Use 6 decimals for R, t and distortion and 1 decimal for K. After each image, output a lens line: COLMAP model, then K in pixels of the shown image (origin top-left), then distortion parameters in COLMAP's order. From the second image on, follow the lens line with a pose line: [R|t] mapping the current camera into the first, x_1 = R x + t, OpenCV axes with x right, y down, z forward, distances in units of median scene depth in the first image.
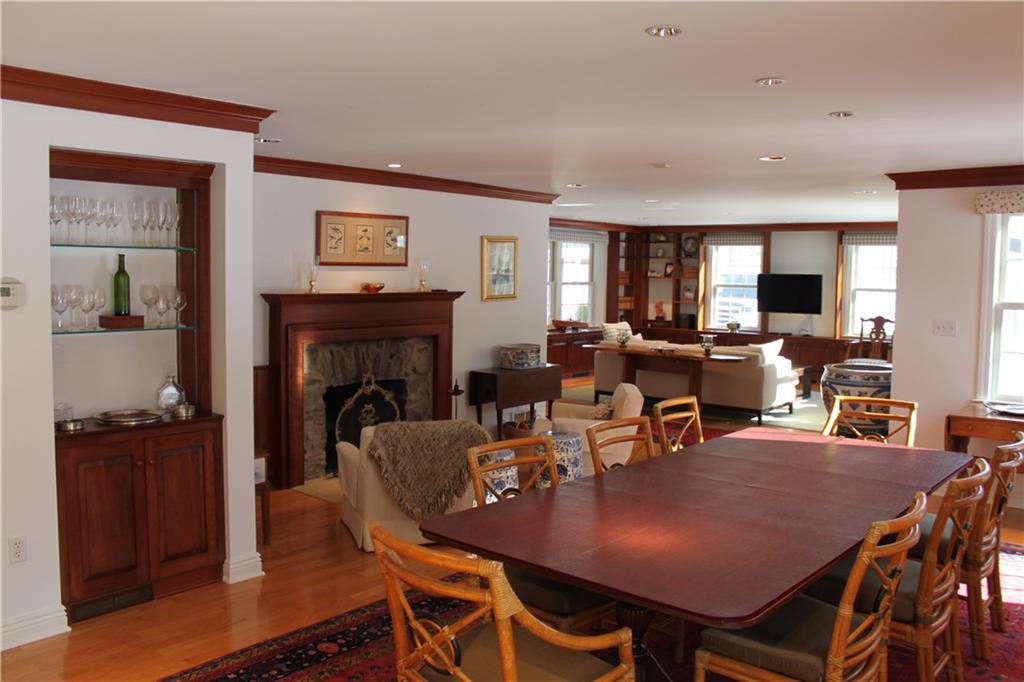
lens RADIAL K [[862.0, 0, 498.9], [0, 862.0, 339.5], [0, 0, 1]] dist [-0.146490, 0.133262]
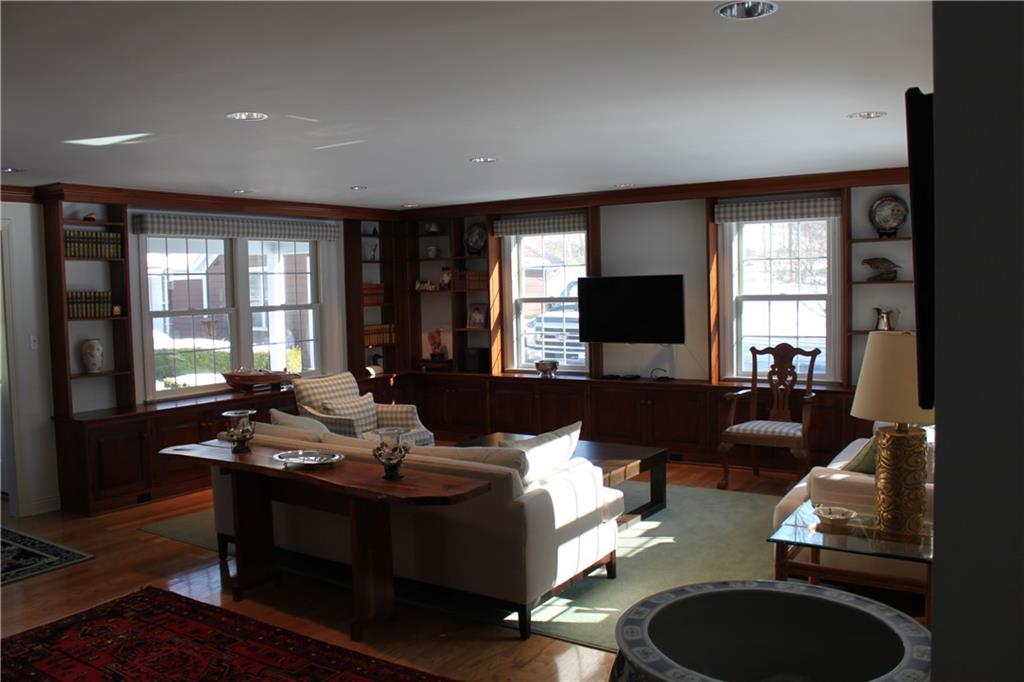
lens RADIAL K [[862.0, 0, 498.9], [0, 862.0, 339.5], [0, 0, 1]] dist [-0.146490, 0.133262]
pose [[0.992248, -0.045997, 0.115446, 0.171246], [0.048270, 0.998690, -0.016963, -0.025814], [-0.114514, 0.022404, 0.993169, 0.395769]]
